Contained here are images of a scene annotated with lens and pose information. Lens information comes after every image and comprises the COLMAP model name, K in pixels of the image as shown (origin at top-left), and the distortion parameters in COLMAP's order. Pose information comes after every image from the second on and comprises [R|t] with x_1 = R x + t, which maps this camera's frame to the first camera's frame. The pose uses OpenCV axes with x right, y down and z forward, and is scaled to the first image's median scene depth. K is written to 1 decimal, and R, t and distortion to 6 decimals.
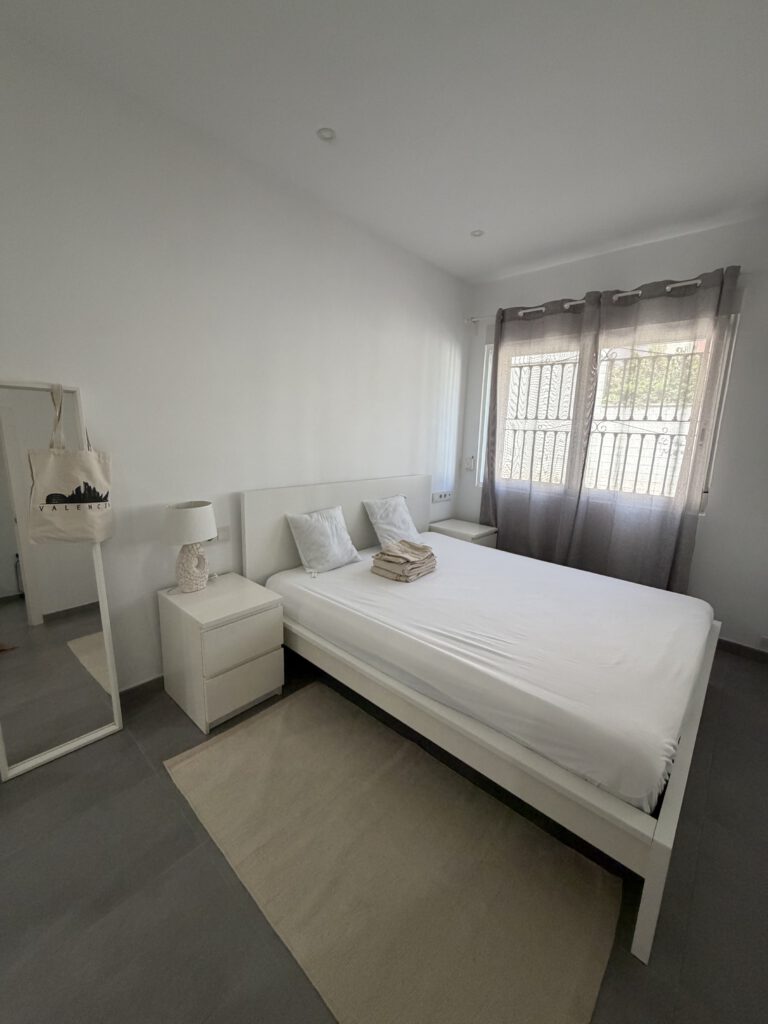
lens RADIAL K [[407.5, 0, 385.0], [0, 407.5, 512.2], [0, 0, 1]] dist [-0.001115, -0.000354]
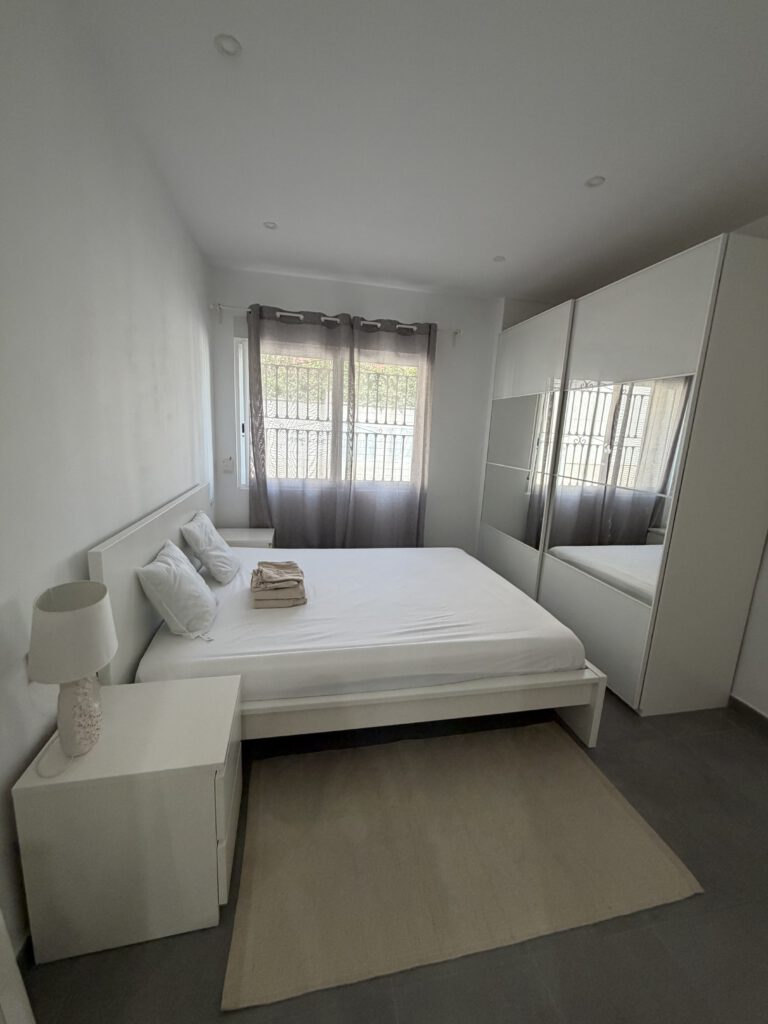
lens RADIAL K [[407.5, 0, 384.5], [0, 407.5, 511.5], [0, 0, 1]] dist [-0.001115, -0.000354]
pose [[0.583791, -0.163256, 0.795321, -0.475726], [0.131953, 0.985630, 0.105463, -0.095645], [-0.801109, 0.043376, 0.596944, 0.252928]]
